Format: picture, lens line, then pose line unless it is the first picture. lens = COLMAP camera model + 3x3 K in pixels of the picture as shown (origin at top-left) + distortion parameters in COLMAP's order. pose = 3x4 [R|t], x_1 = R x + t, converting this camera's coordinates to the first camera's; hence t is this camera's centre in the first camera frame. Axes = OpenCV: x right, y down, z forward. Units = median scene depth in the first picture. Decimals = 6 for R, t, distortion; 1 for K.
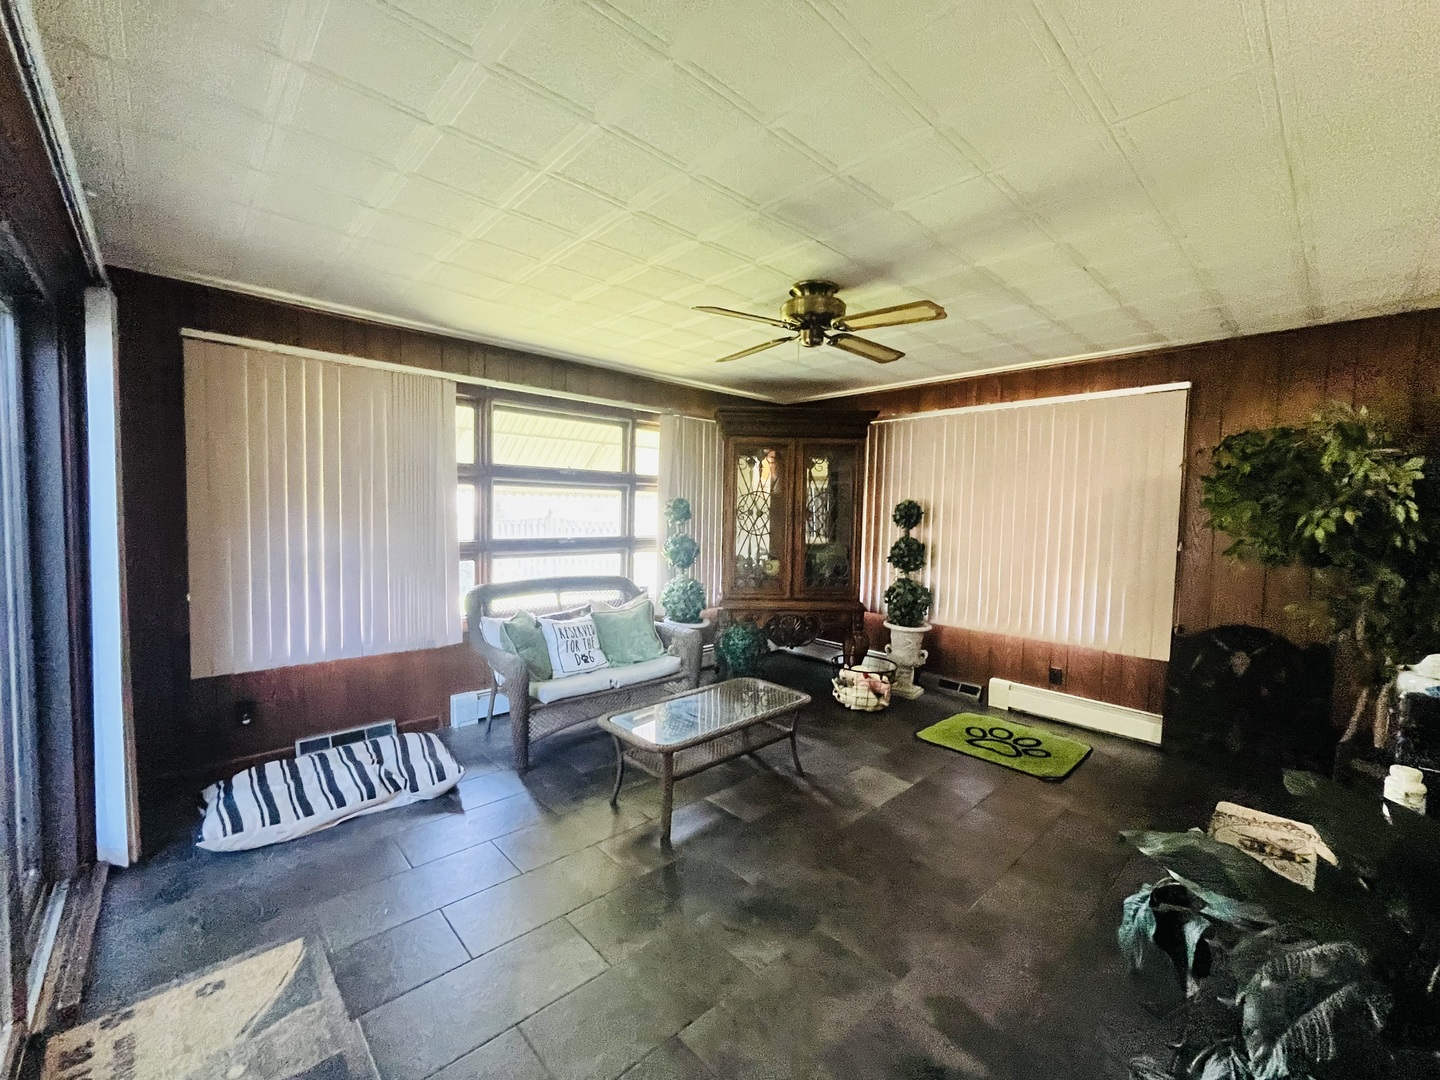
lens RADIAL K [[587.1, 0, 720.0], [0, 587.1, 540.0], [0, 0, 1]] dist [-0.000010, -0.000137]
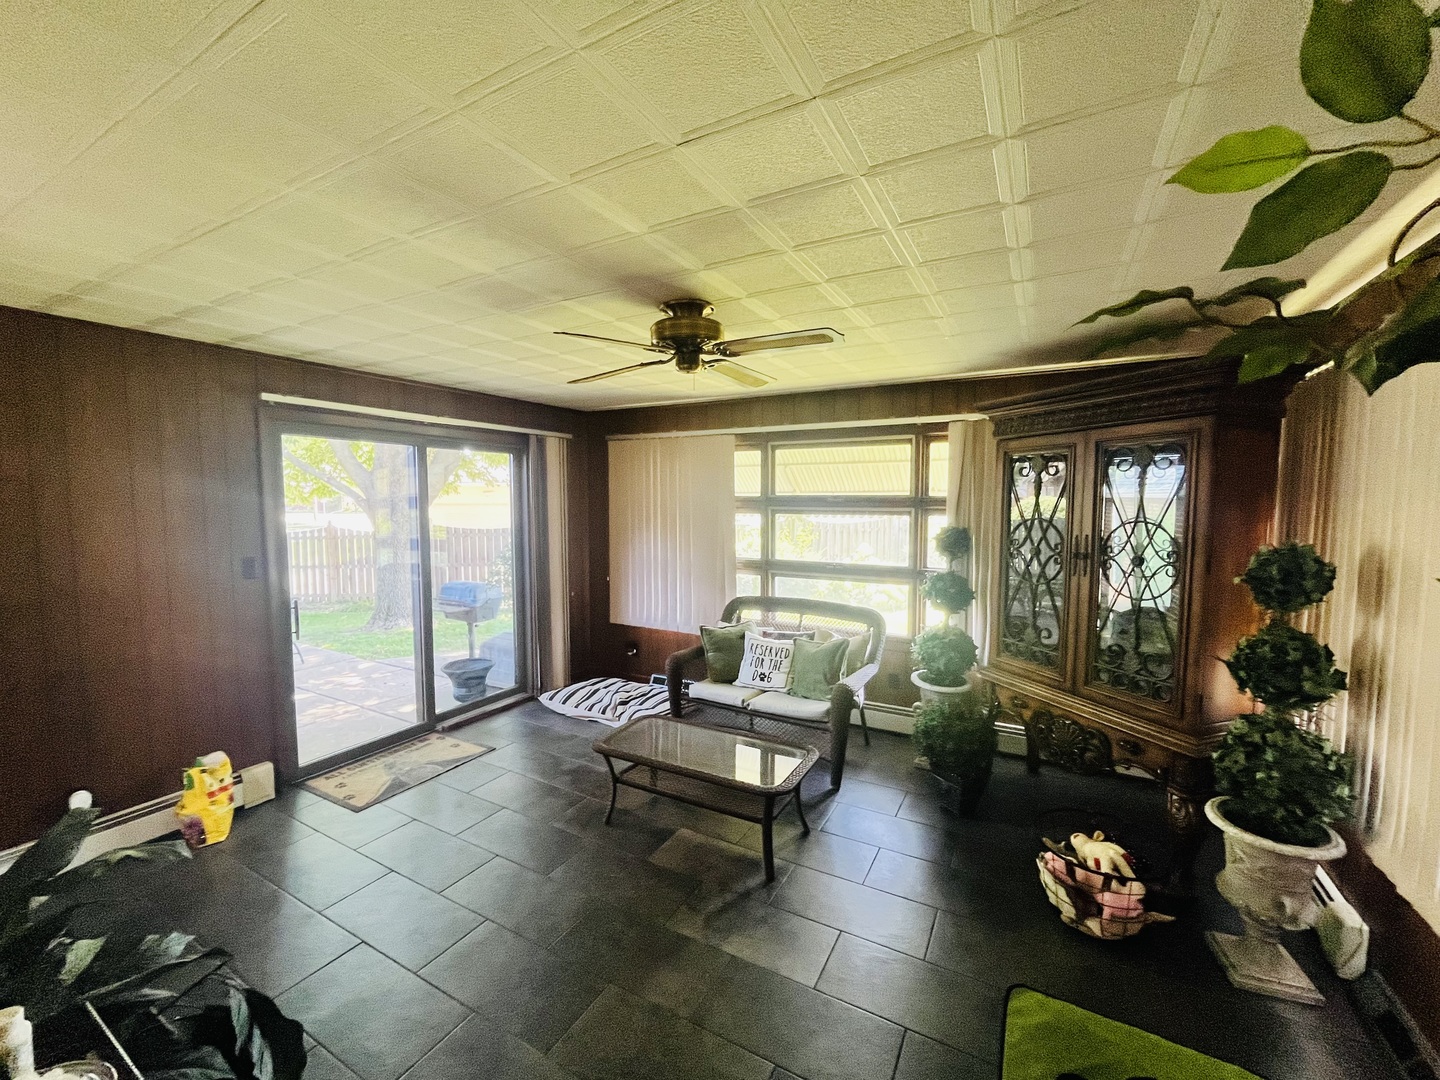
lens RADIAL K [[587.1, 0, 720.0], [0, 587.1, 540.0], [0, 0, 1]] dist [-0.000010, -0.000137]
pose [[0.309245, 0.049818, -0.949677, 0.698964], [-0.047560, 0.998187, 0.036876, -0.078473], [0.949792, 0.033763, 0.311054, 0.535701]]
